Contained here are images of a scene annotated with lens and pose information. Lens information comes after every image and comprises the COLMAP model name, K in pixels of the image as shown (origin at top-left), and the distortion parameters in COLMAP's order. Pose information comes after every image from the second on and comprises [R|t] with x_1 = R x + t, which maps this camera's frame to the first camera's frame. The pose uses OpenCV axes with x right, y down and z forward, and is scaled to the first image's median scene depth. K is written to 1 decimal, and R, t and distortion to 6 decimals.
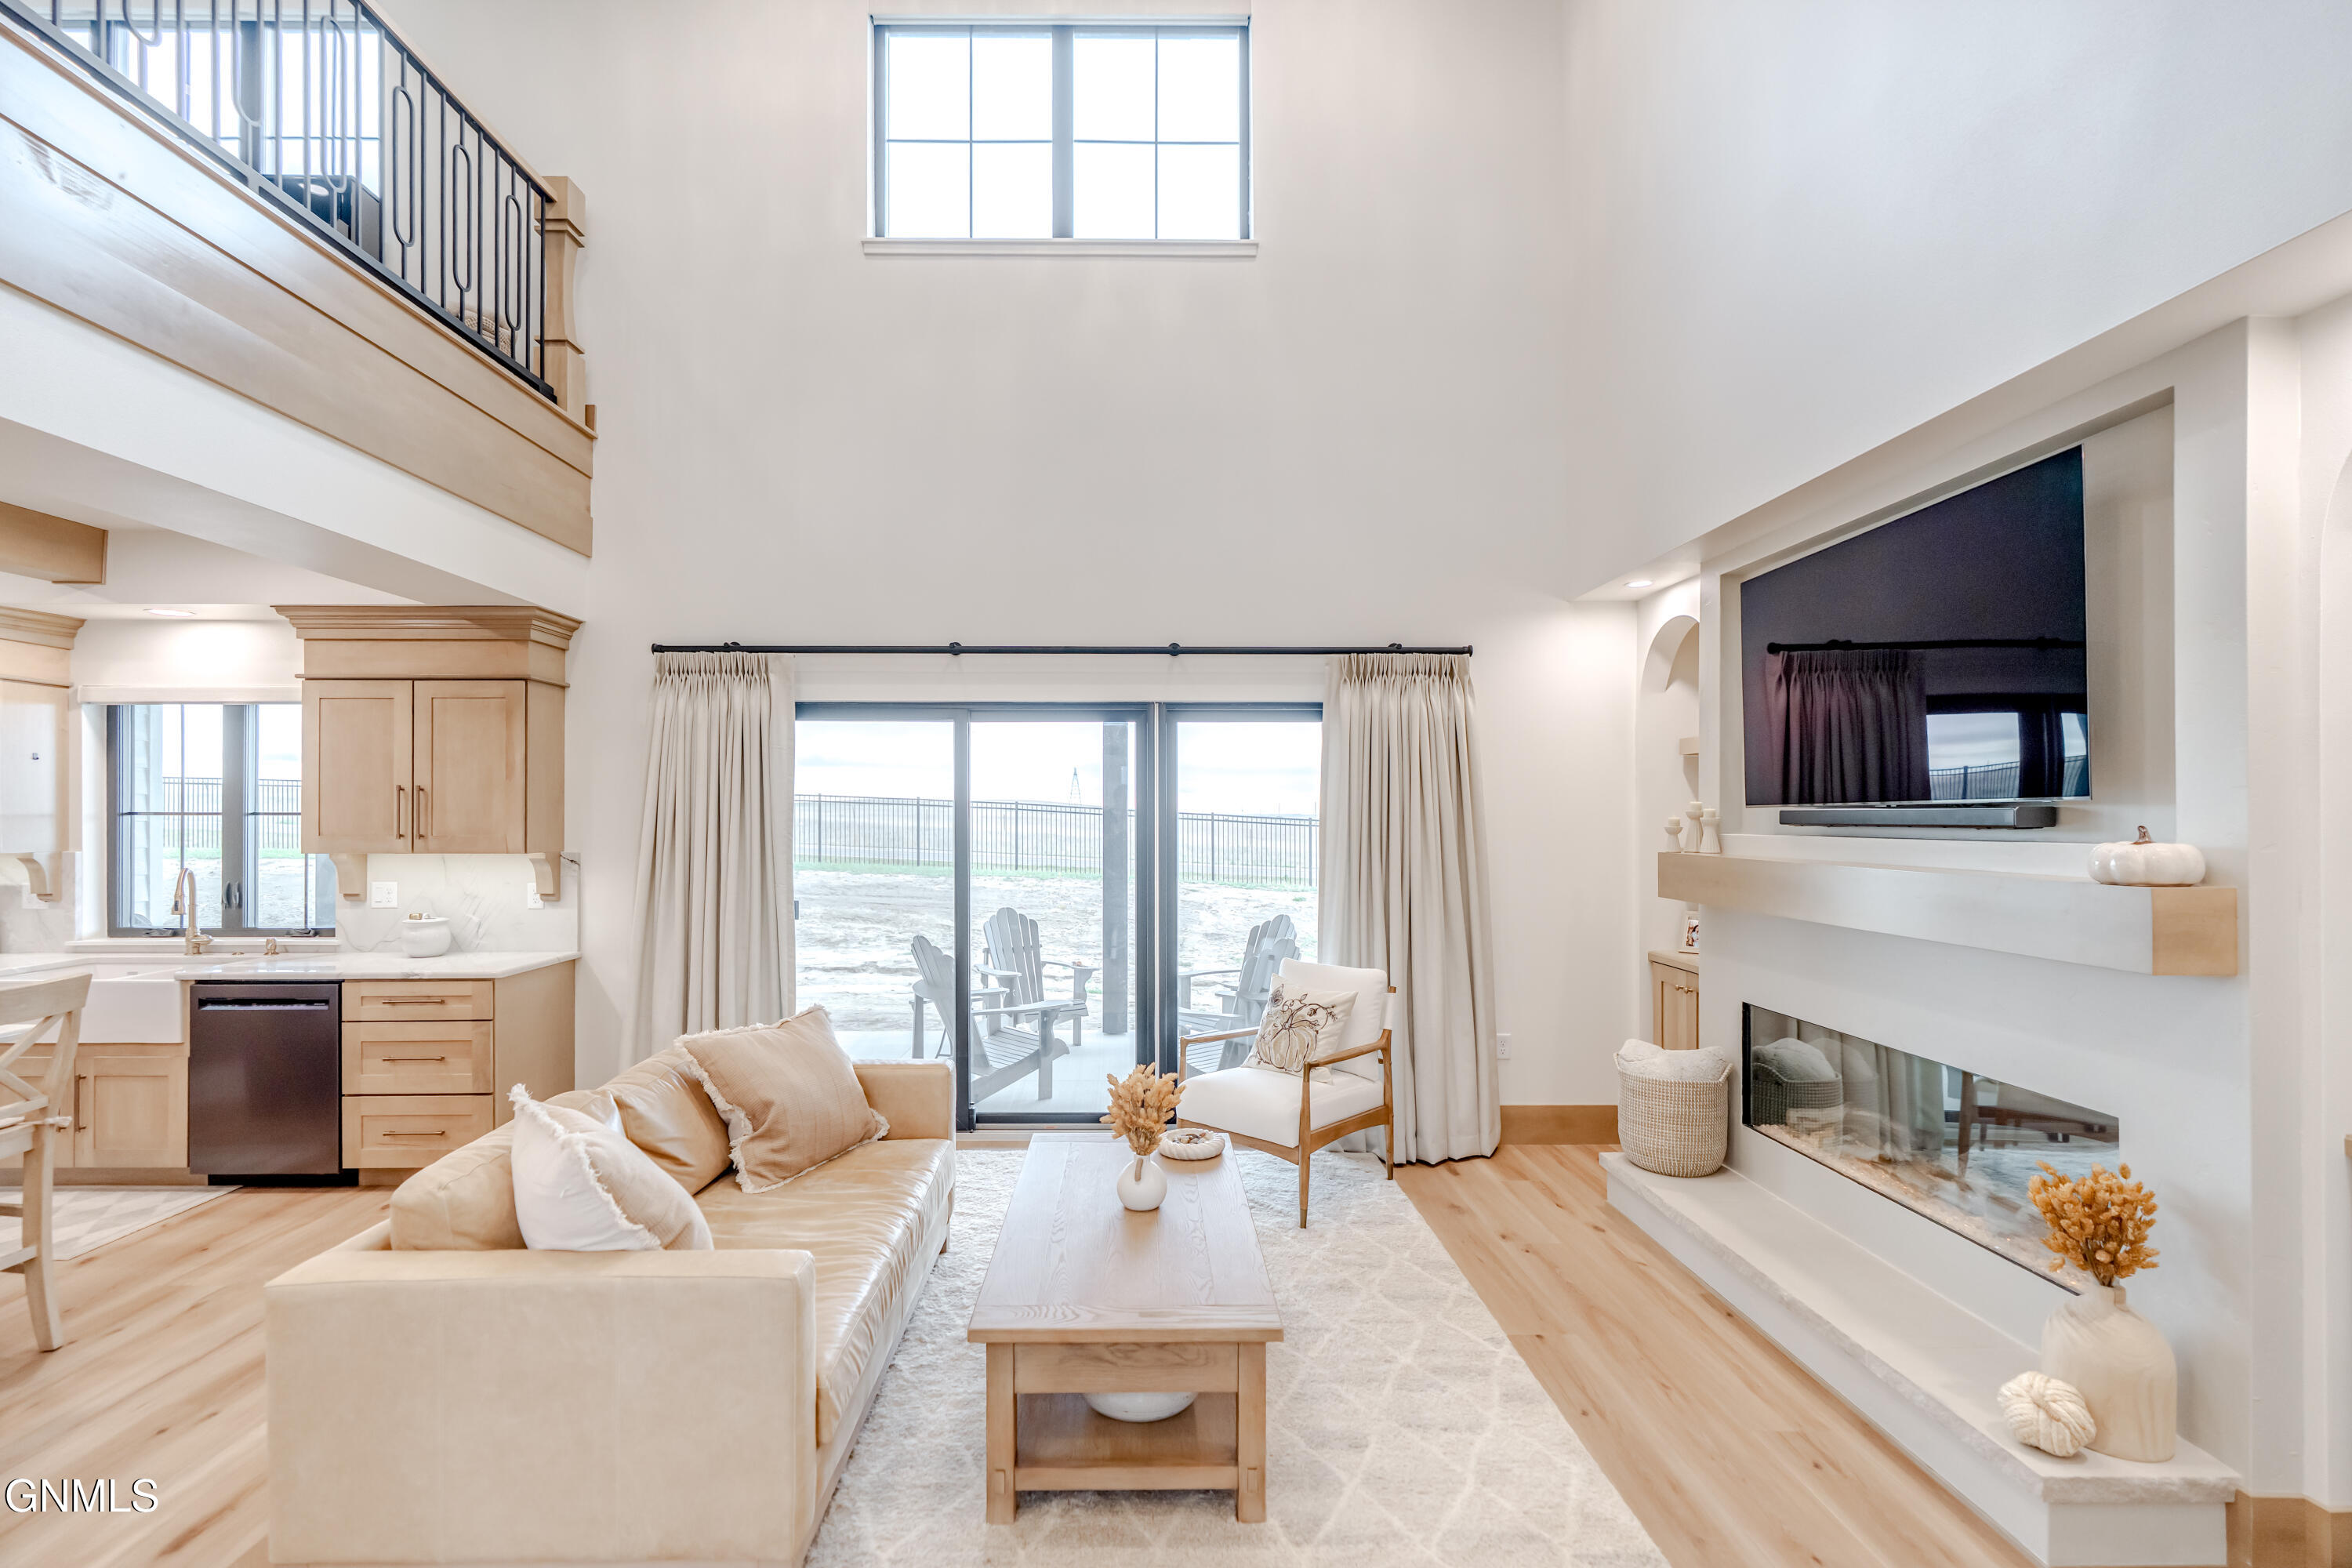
lens RADIAL K [[1074.4, 0, 1168.4], [0, 1074.4, 818.1], [0, 0, 1]] dist [-0.003486, -0.000040]
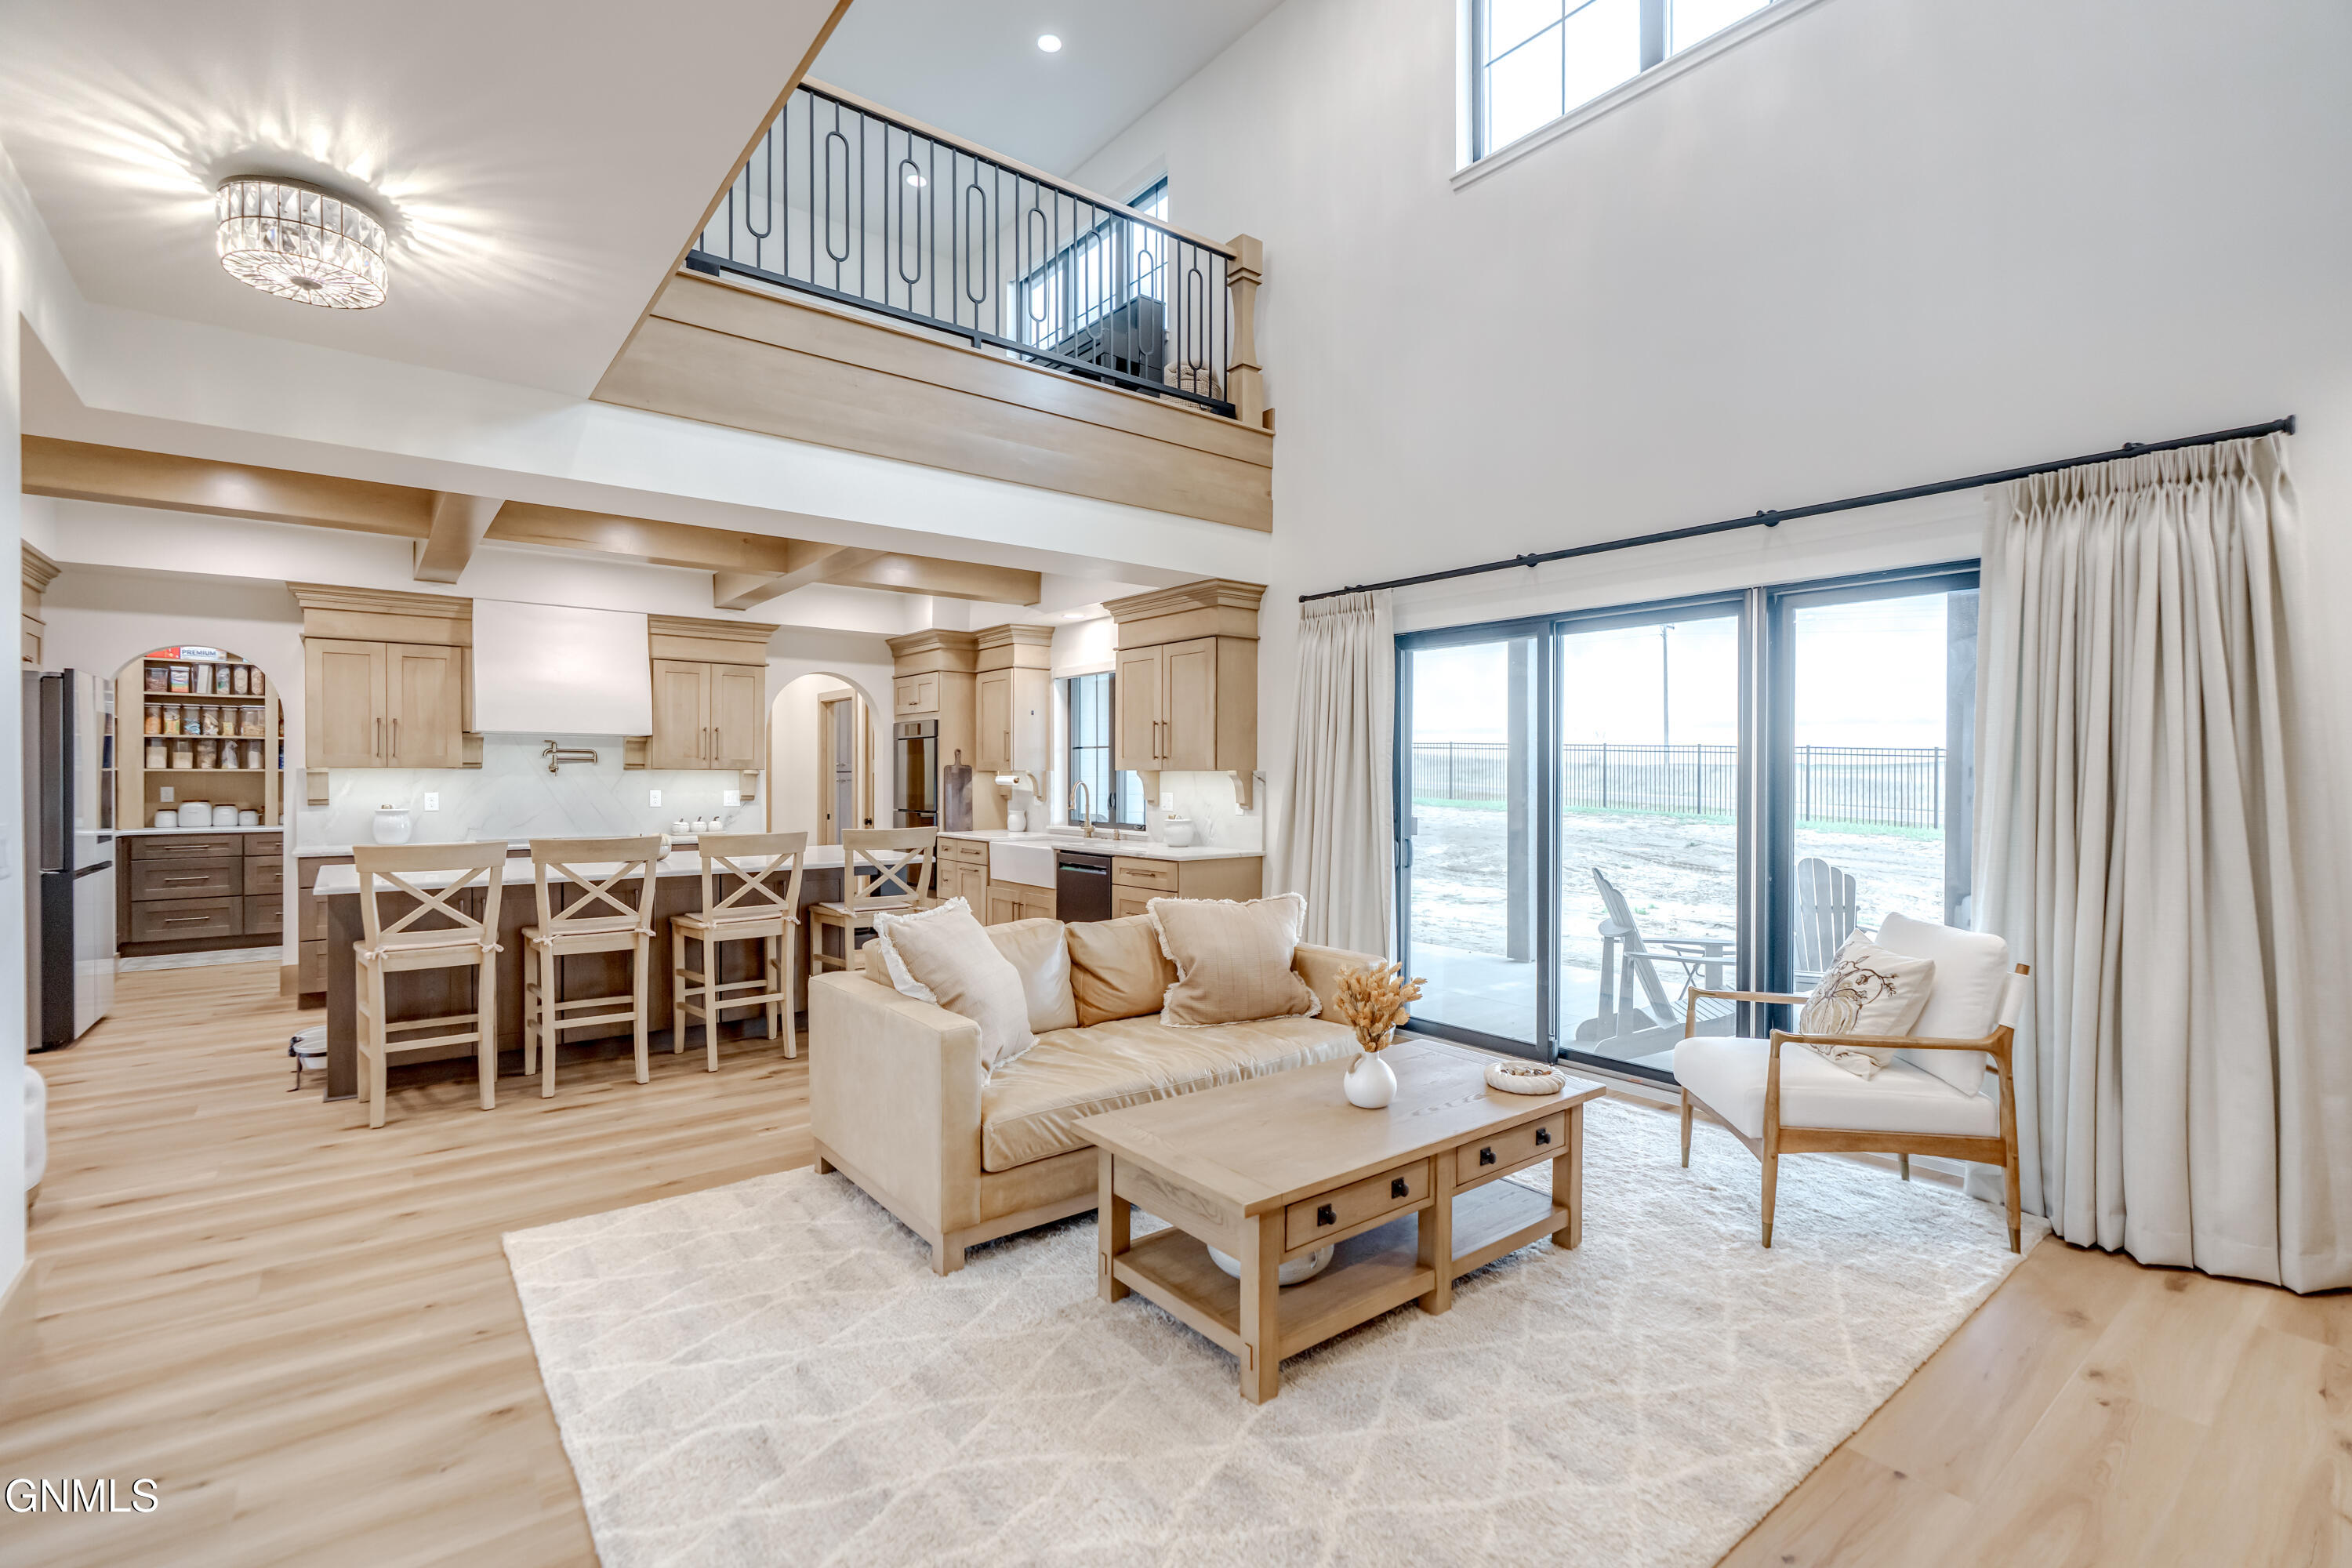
lens RADIAL K [[1071.9, 0, 1176.0], [0, 1071.9, 784.0], [0, 0, 1]] dist [0.000916, 0.000203]
pose [[0.607451, 0.007963, -0.794317, 0.391606], [-0.005662, 0.999968, 0.005695, 0.041577], [0.794337, 0.001038, 0.607476, 0.167920]]
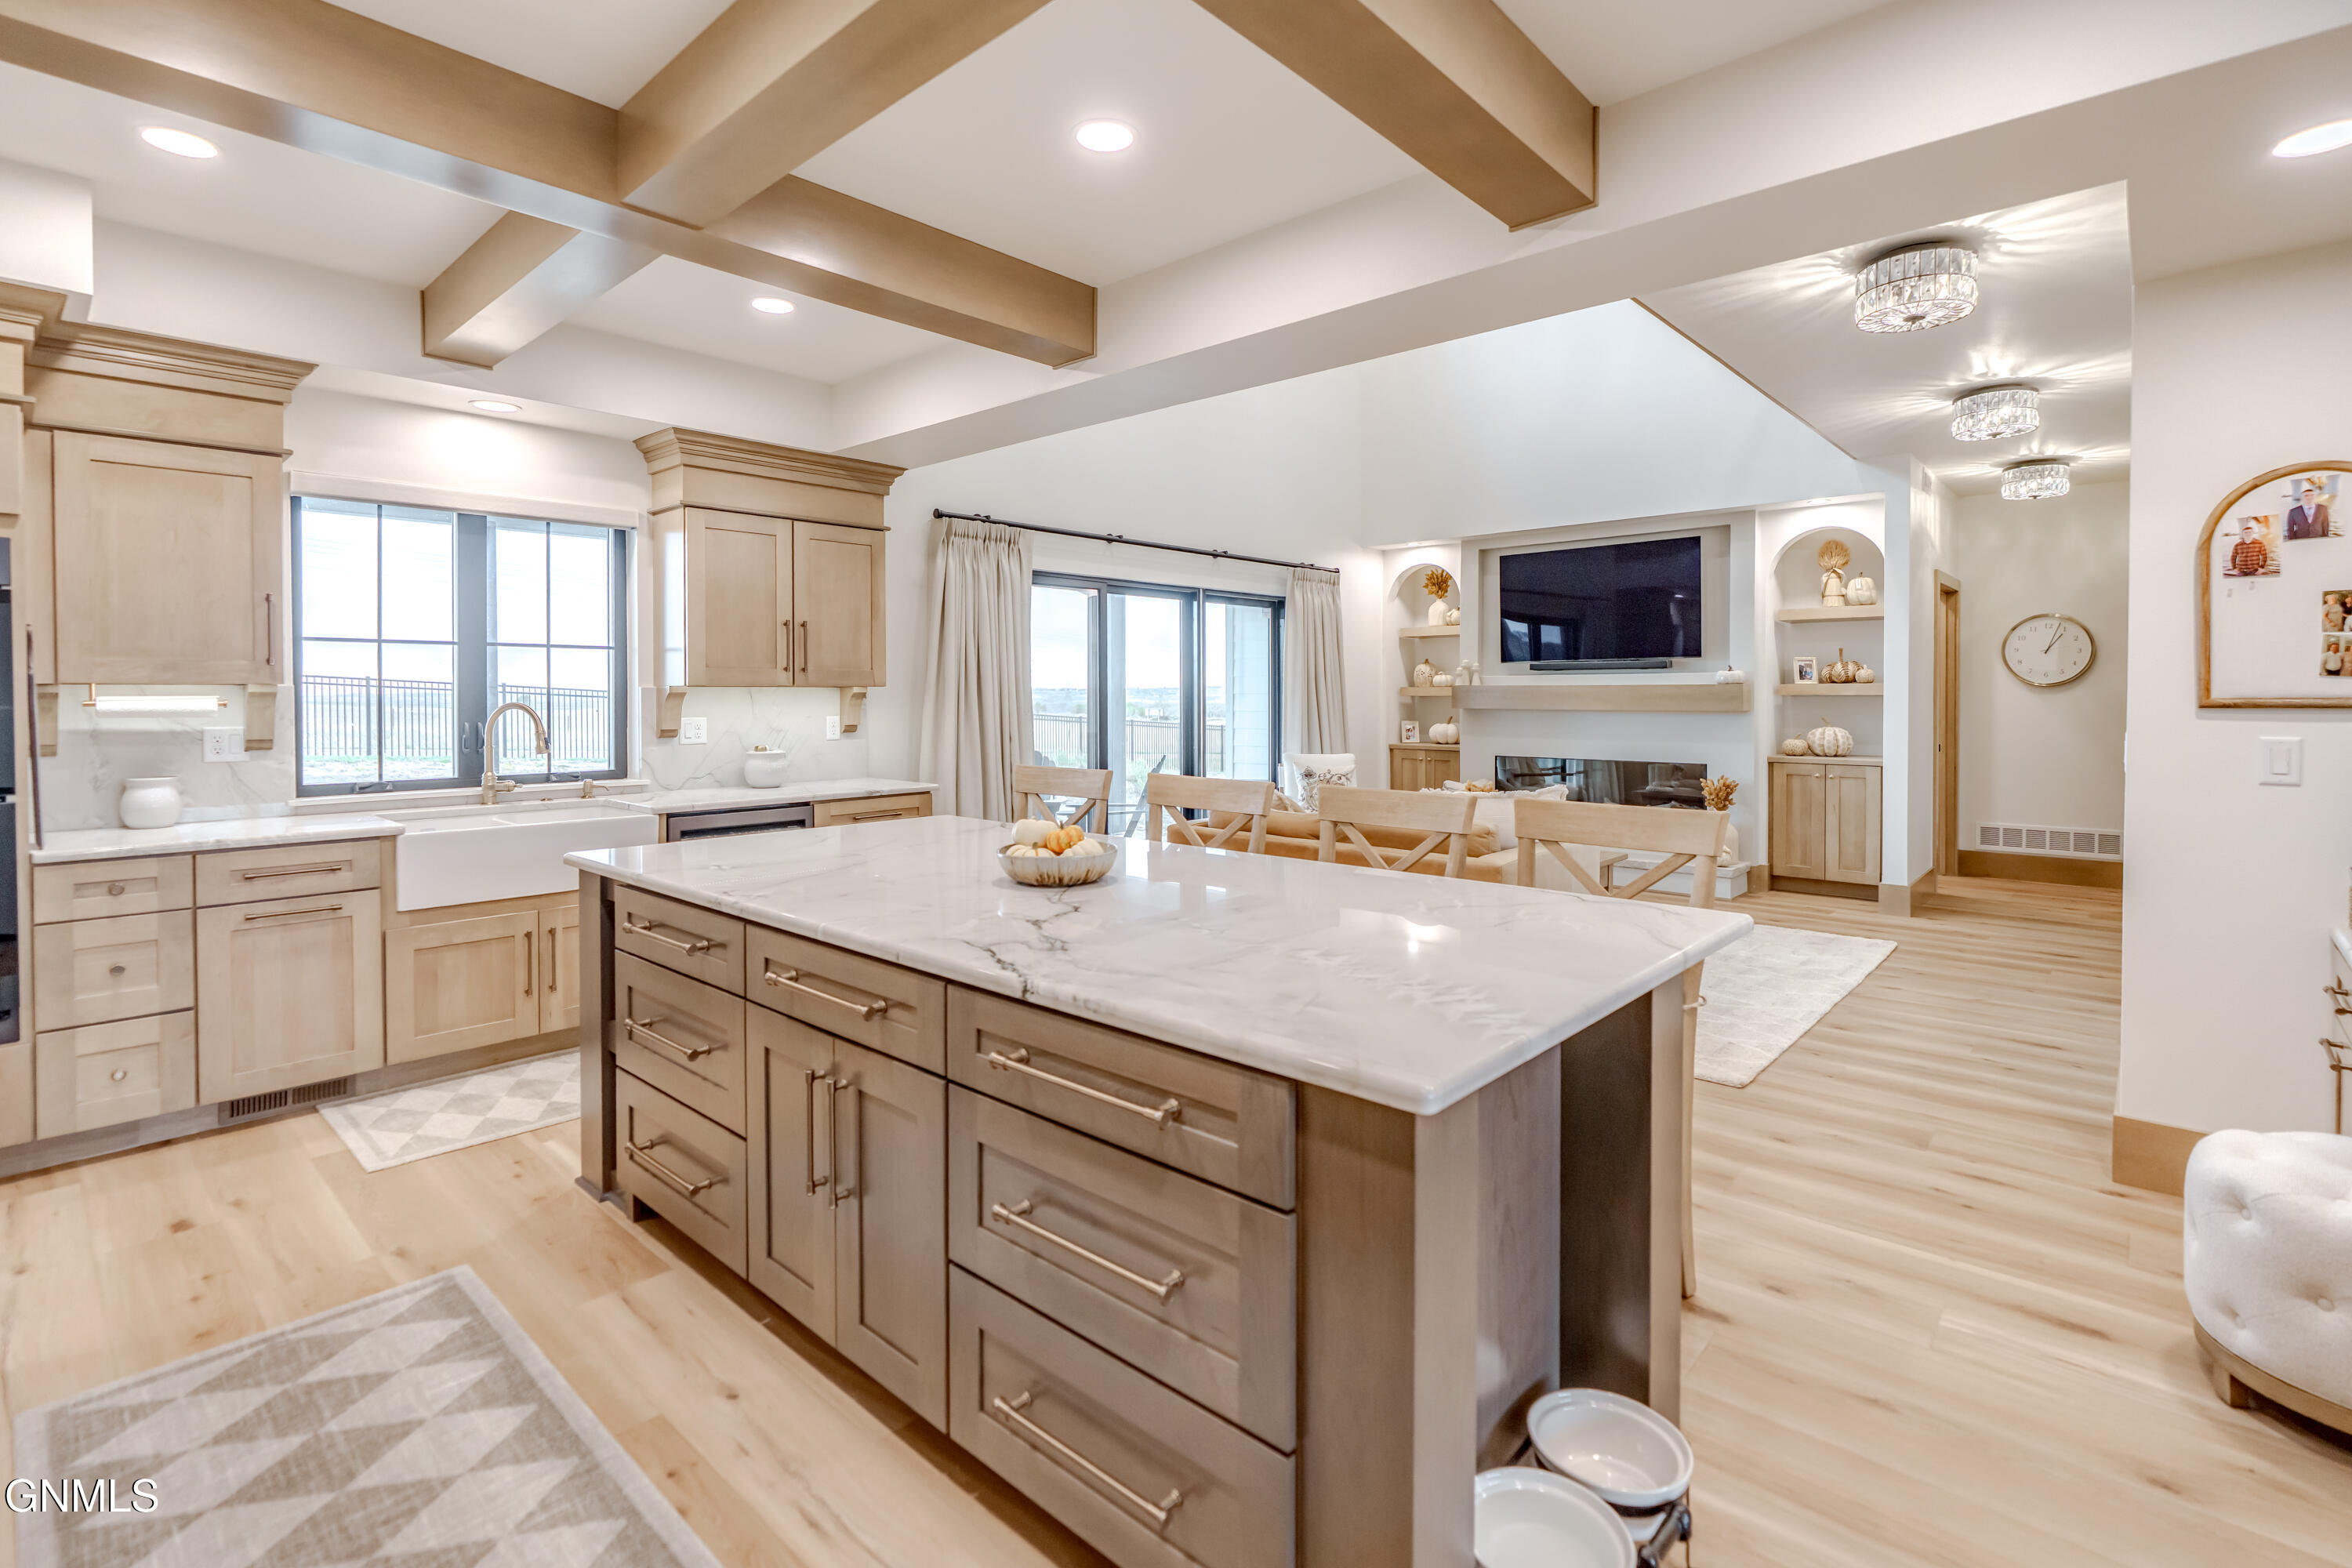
lens RADIAL K [[1081.7, 0, 1167.4], [0, 1081.7, 712.3], [0, 0, 1]] dist [-0.000830, 0.000041]
pose [[0.681467, -0.013674, 0.731721, -1.199872], [0.003733, 0.999877, 0.015209, 0.043038], [-0.731839, -0.007633, 0.681435, 0.017164]]
